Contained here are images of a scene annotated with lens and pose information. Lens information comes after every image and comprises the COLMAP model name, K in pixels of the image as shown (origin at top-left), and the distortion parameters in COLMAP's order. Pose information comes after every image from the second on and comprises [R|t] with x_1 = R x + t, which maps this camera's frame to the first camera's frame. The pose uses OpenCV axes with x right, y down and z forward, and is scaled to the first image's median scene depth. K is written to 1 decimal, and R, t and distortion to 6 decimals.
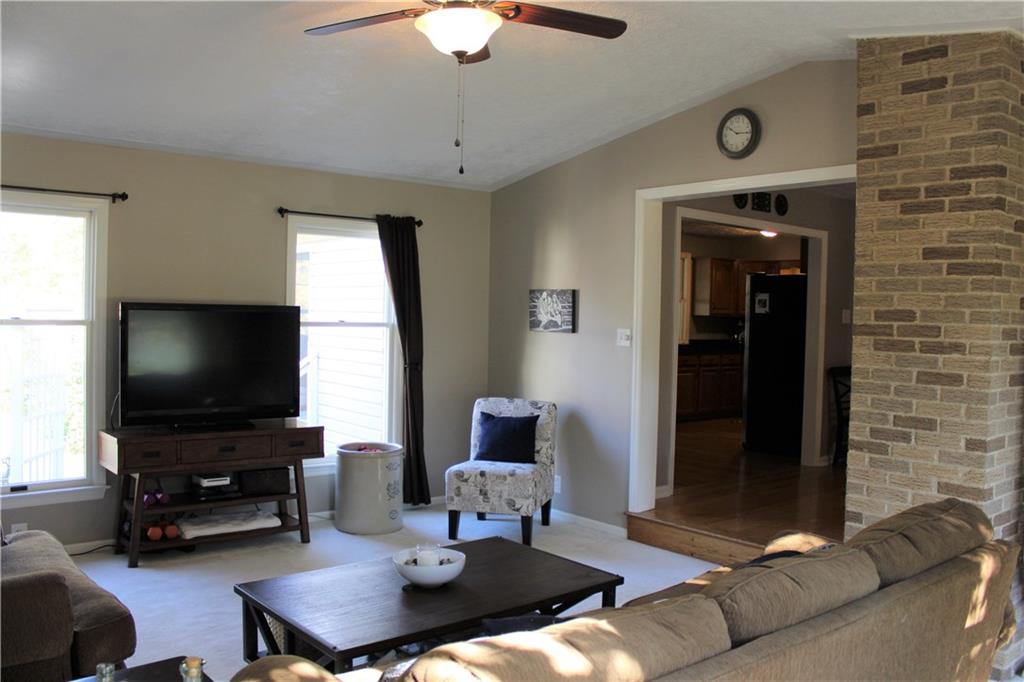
lens RADIAL K [[855.0, 0, 512.0], [0, 855.0, 341.0], [0, 0, 1]] dist [-0.164901, 0.151430]
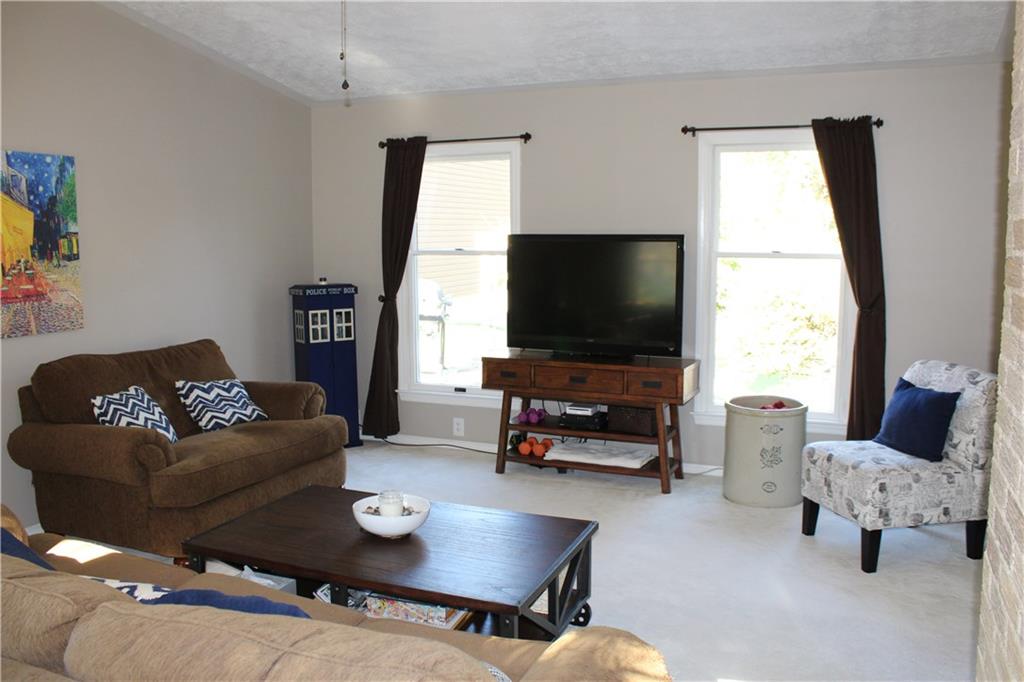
lens RADIAL K [[855.0, 0, 512.0], [0, 855.0, 341.0], [0, 0, 1]] dist [-0.164901, 0.151430]
pose [[0.462133, 0.088832, -0.882350, 0.476690], [-0.015540, 0.995629, 0.092098, -0.008809], [0.886675, -0.028849, 0.461493, 0.423721]]
